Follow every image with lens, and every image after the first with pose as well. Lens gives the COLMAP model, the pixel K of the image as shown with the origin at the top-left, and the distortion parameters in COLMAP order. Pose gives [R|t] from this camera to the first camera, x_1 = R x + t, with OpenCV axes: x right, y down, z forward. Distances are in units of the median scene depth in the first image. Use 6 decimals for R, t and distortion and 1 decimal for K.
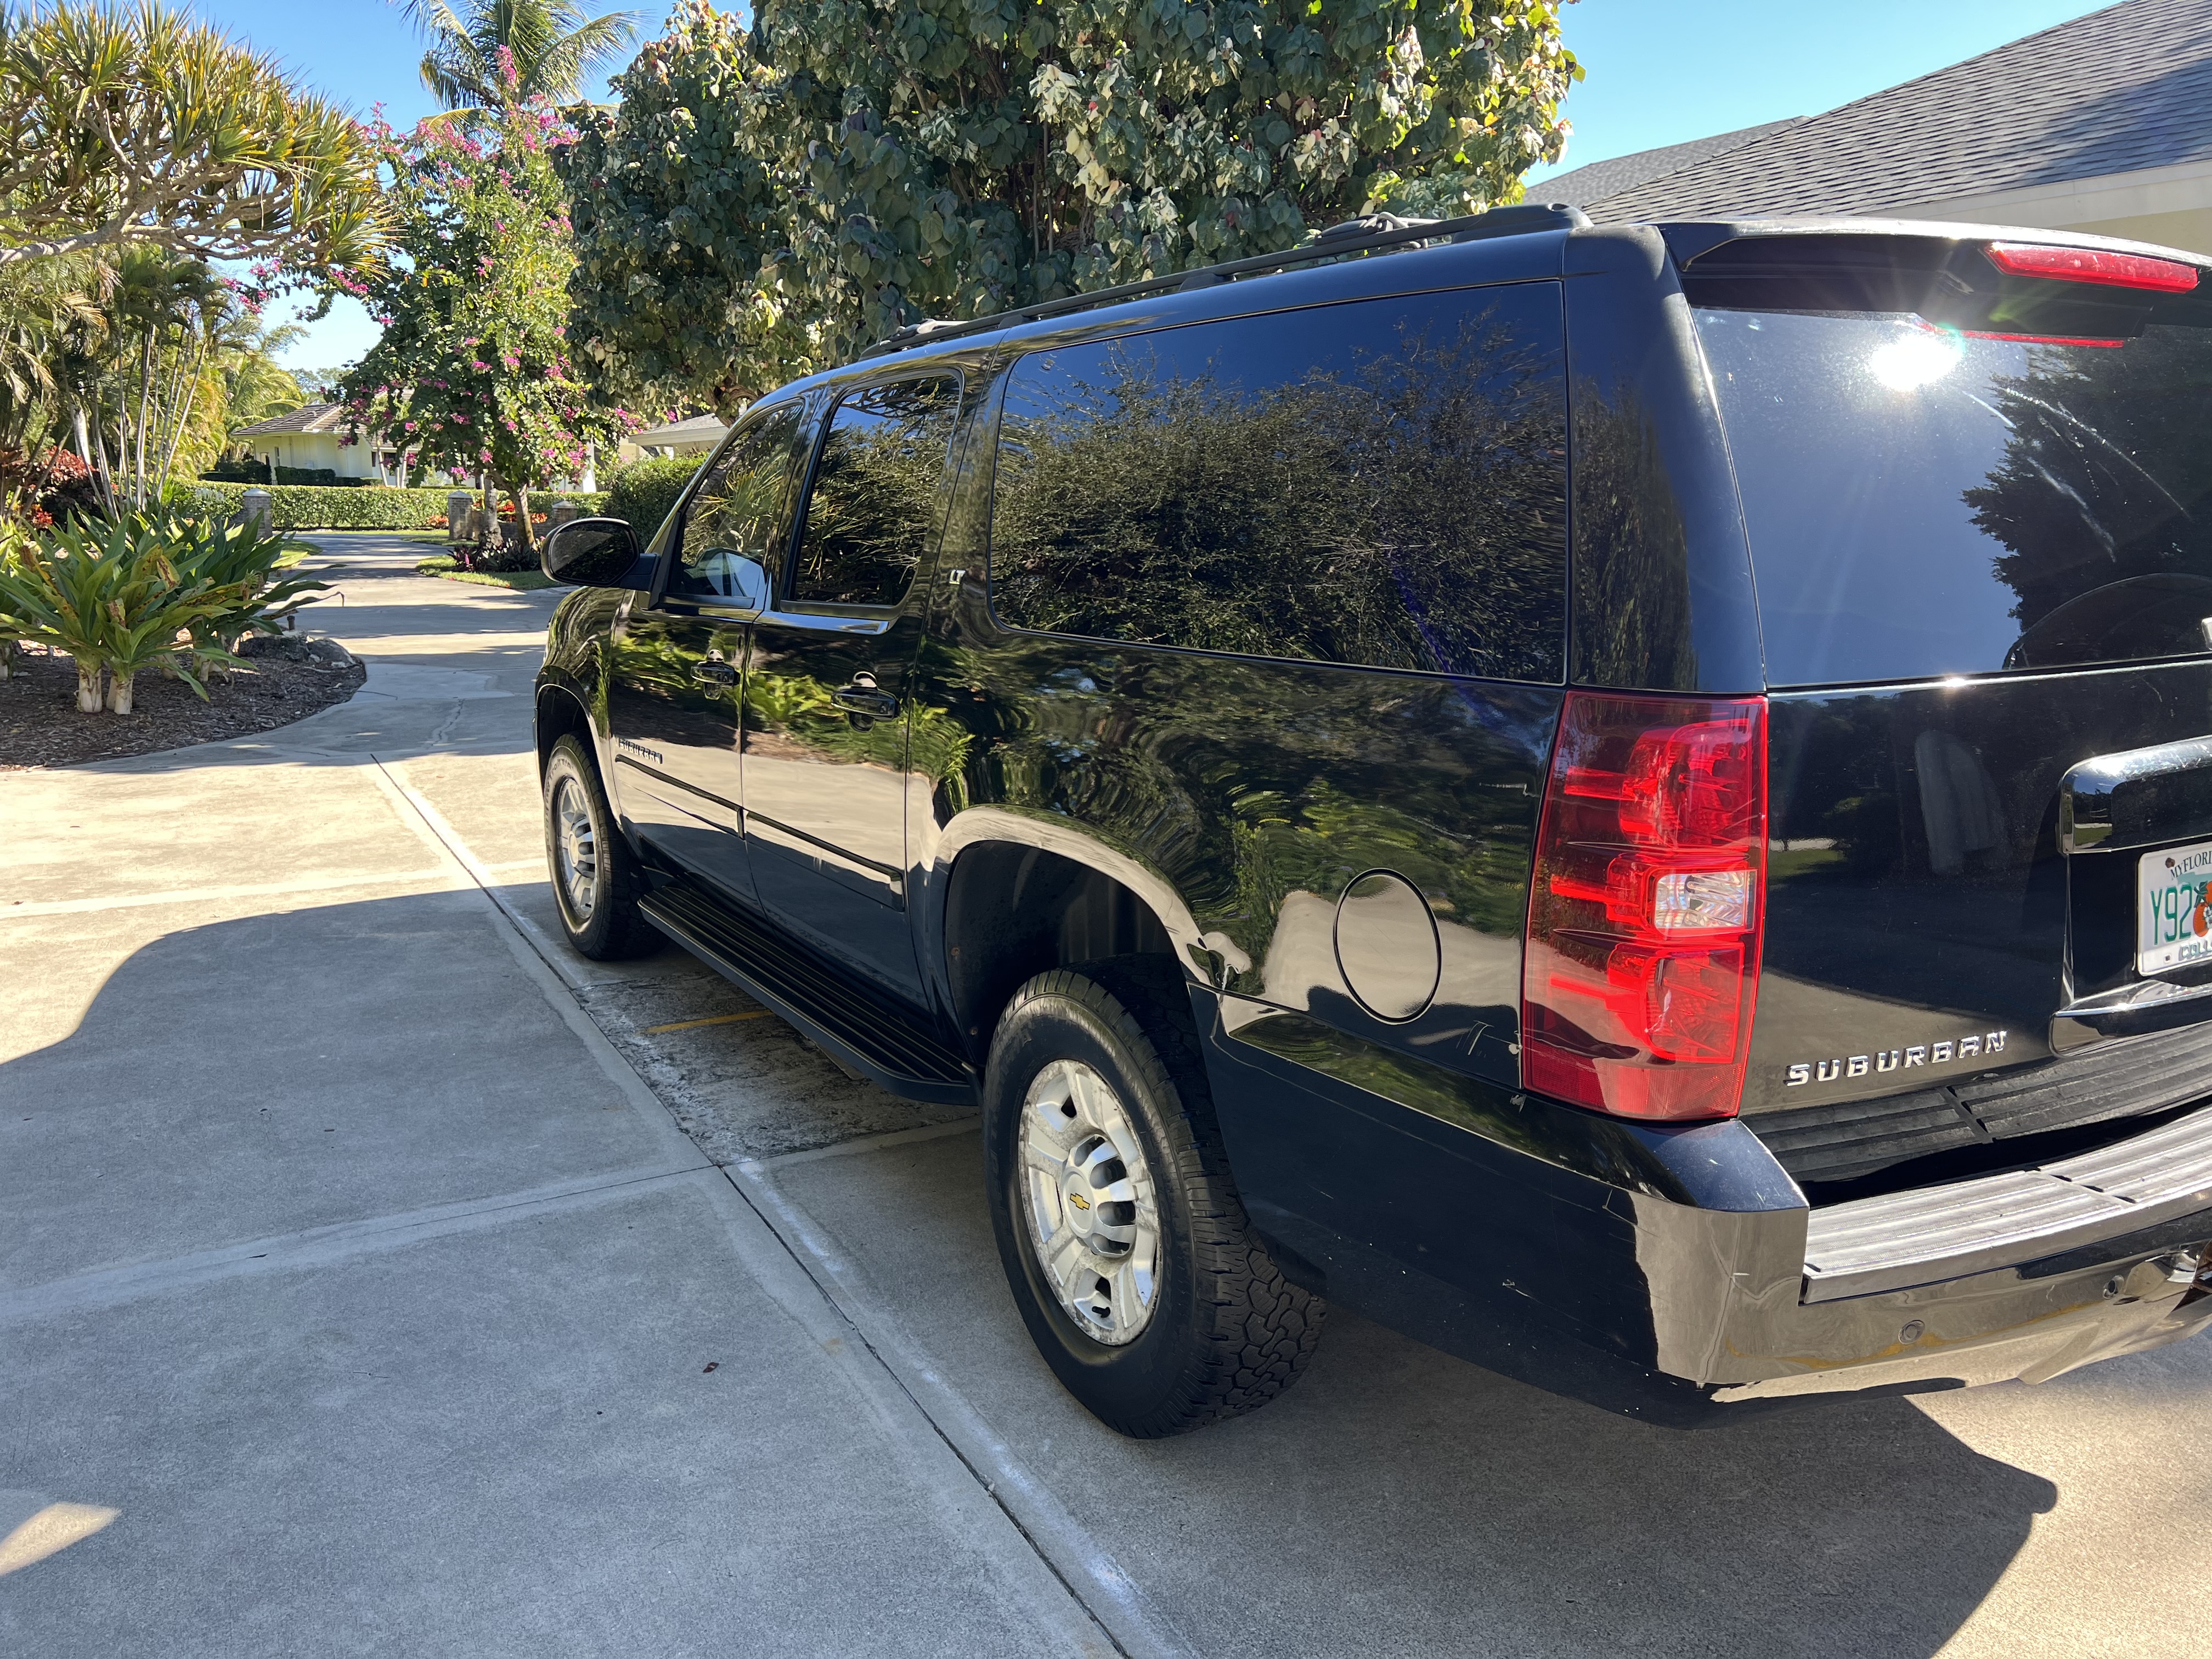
lens RADIAL K [[1631.4, 0, 1101.4], [0, 1631.4, 830.3], [0, 0, 1]] dist [0.051314, -0.050844]
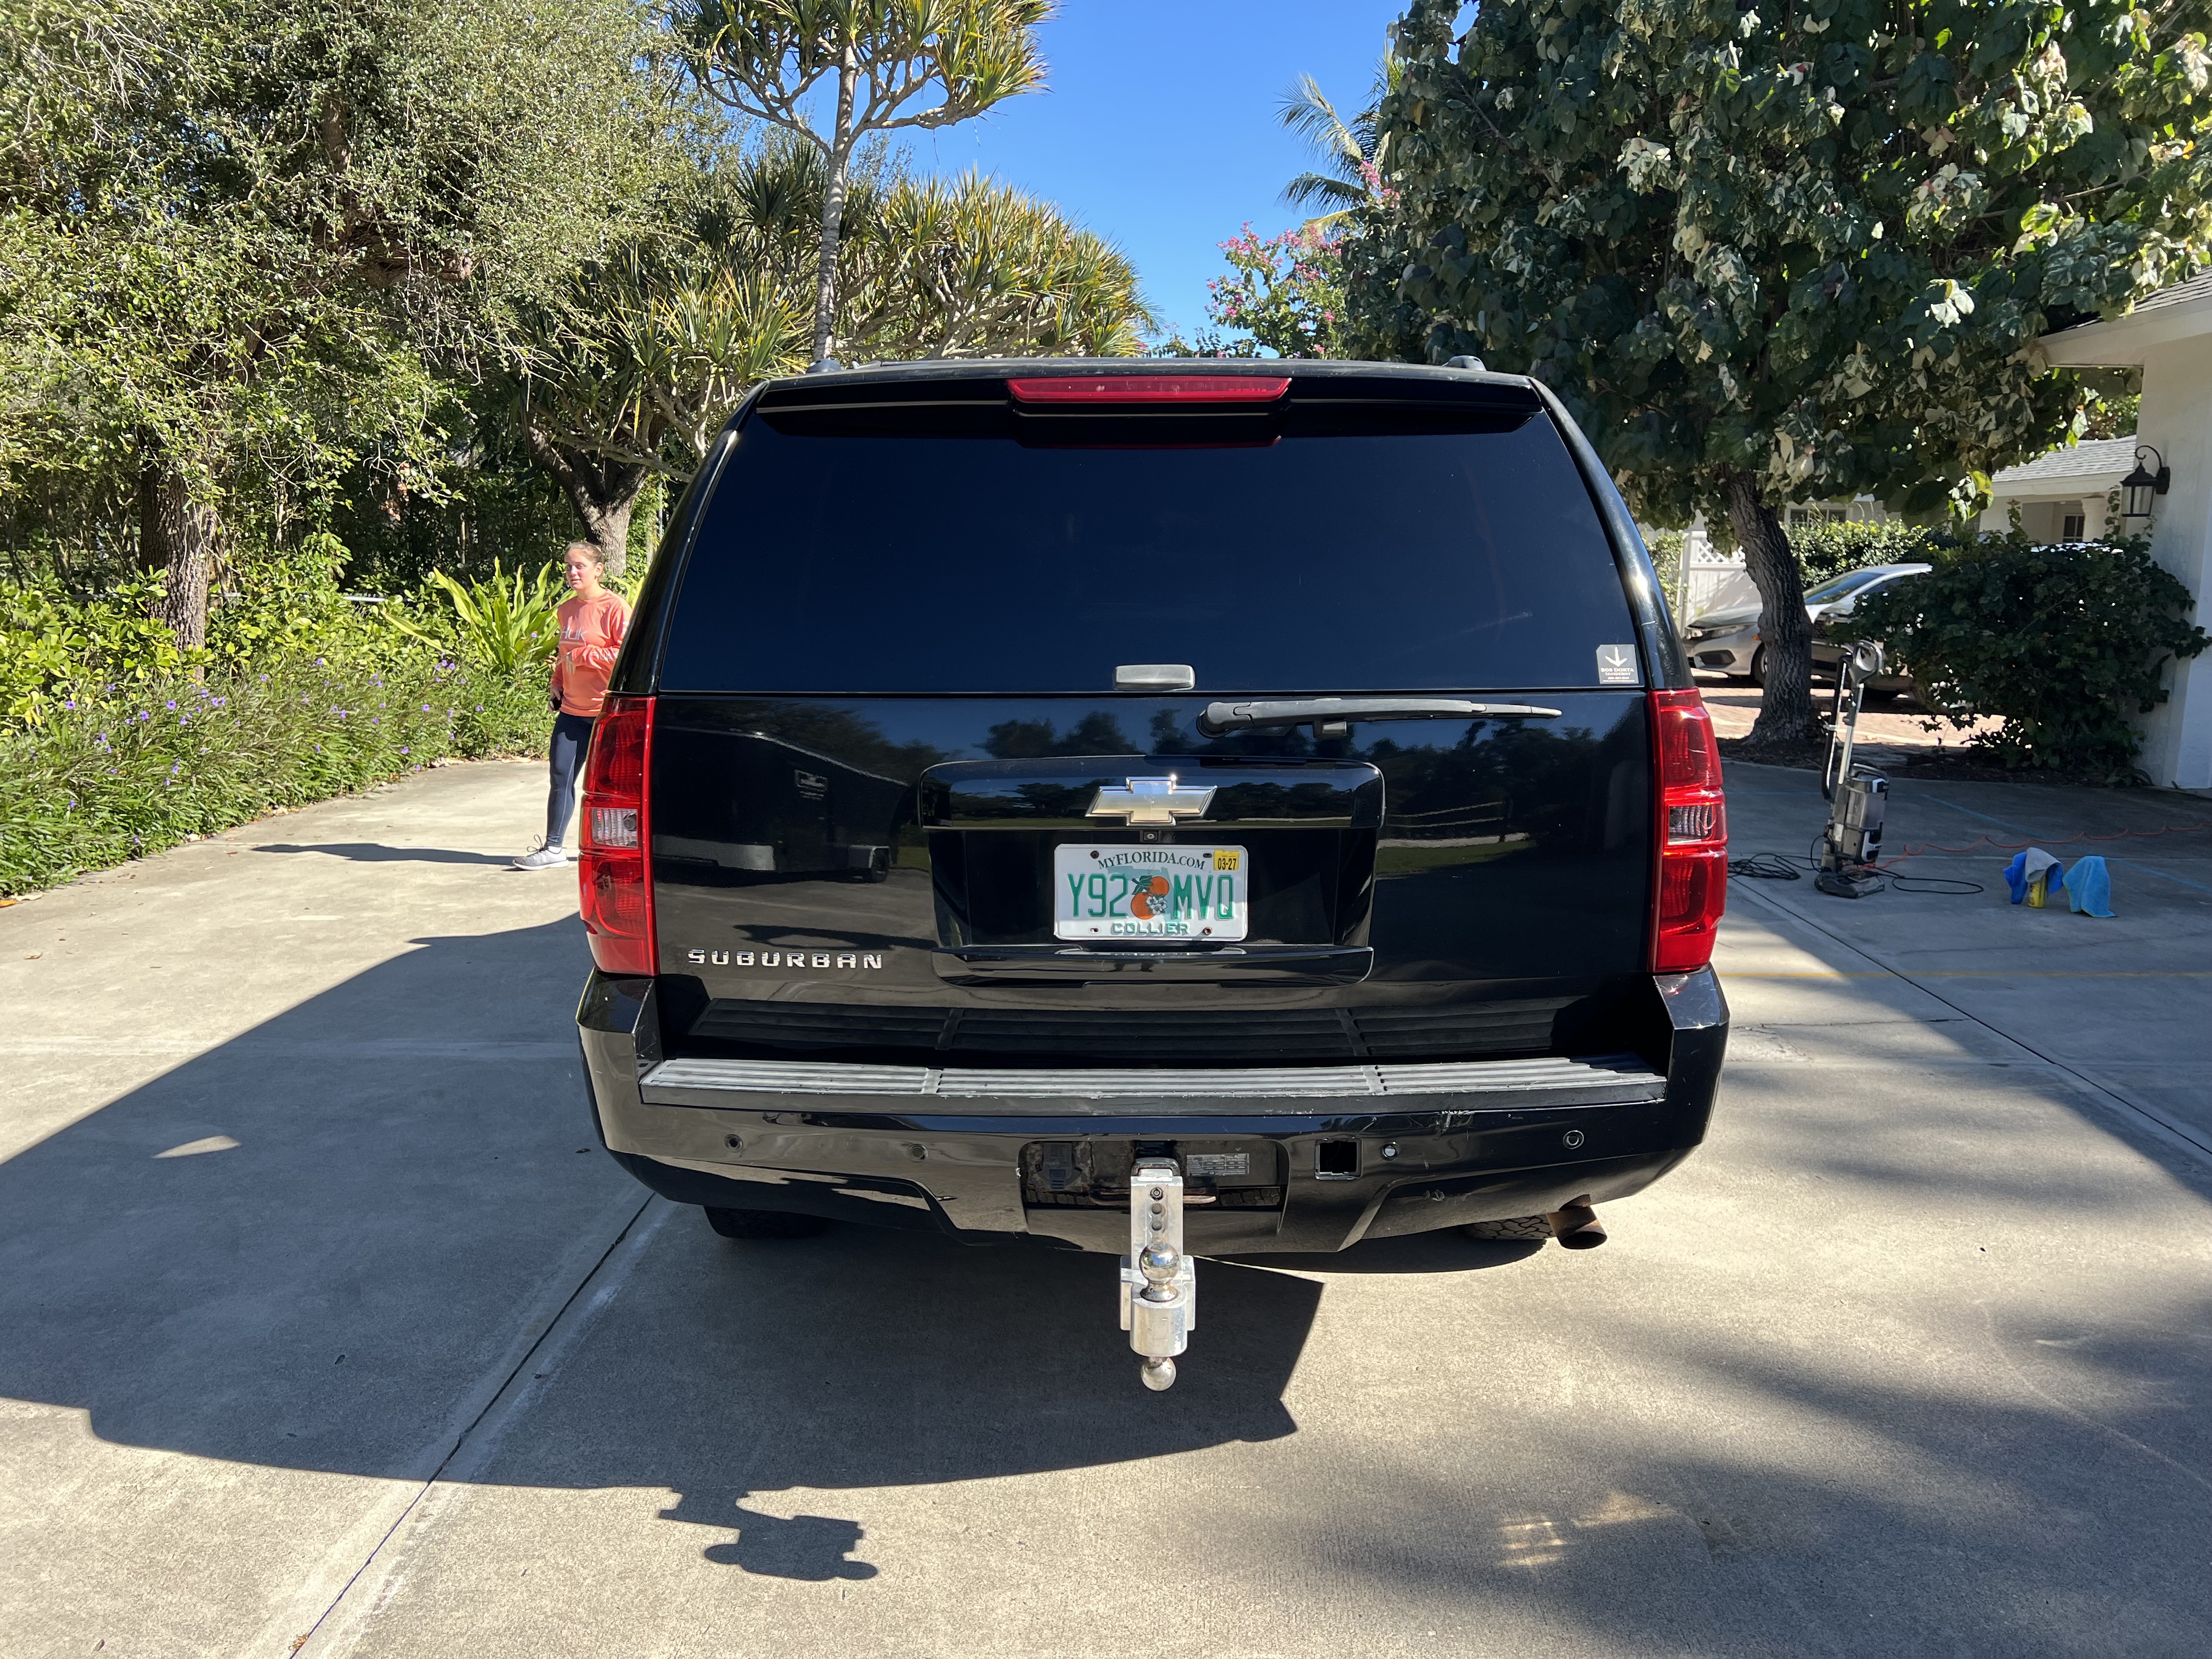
lens RADIAL K [[1629.9, 0, 1107.0], [0, 1629.9, 778.5], [0, 0, 1]] dist [0.005330, 0.000024]
pose [[0.867278, 0.064574, -0.493619, 1.070529], [-0.094819, 0.994827, -0.036453, 0.005202], [0.488711, 0.078419, 0.868914, -0.080413]]
